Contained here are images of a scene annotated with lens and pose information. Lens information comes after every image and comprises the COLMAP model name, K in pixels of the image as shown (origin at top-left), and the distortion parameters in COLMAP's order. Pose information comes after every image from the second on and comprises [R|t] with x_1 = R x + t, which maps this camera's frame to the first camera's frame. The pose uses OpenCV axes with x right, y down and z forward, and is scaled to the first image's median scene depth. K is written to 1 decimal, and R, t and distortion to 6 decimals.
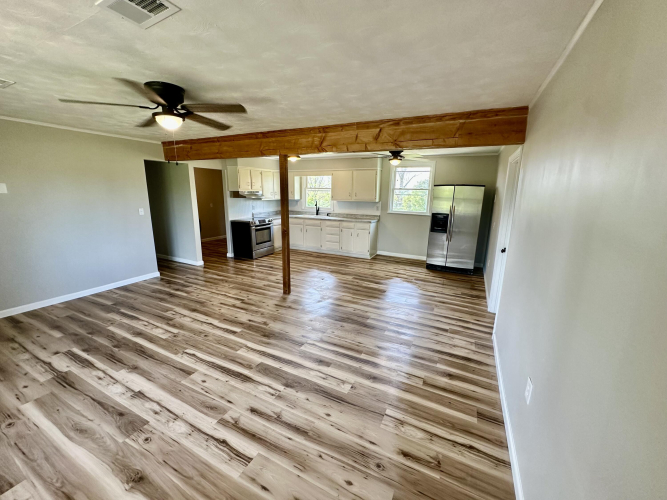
lens RADIAL K [[266.1, 0, 332.4], [0, 266.1, 250.1], [0, 0, 1]] dist [-0.001147, 0.000335]
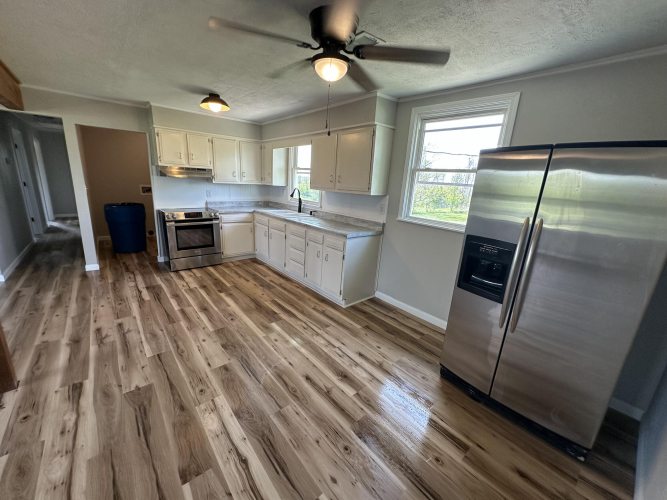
lens RADIAL K [[266.1, 0, 332.4], [0, 266.1, 250.1], [0, 0, 1]] dist [-0.001147, 0.000335]
pose [[0.919176, 0.137483, -0.369072, 0.556021], [-0.127929, 0.990504, 0.050363, -0.186638], [0.372491, 0.000923, 0.928035, 0.993327]]
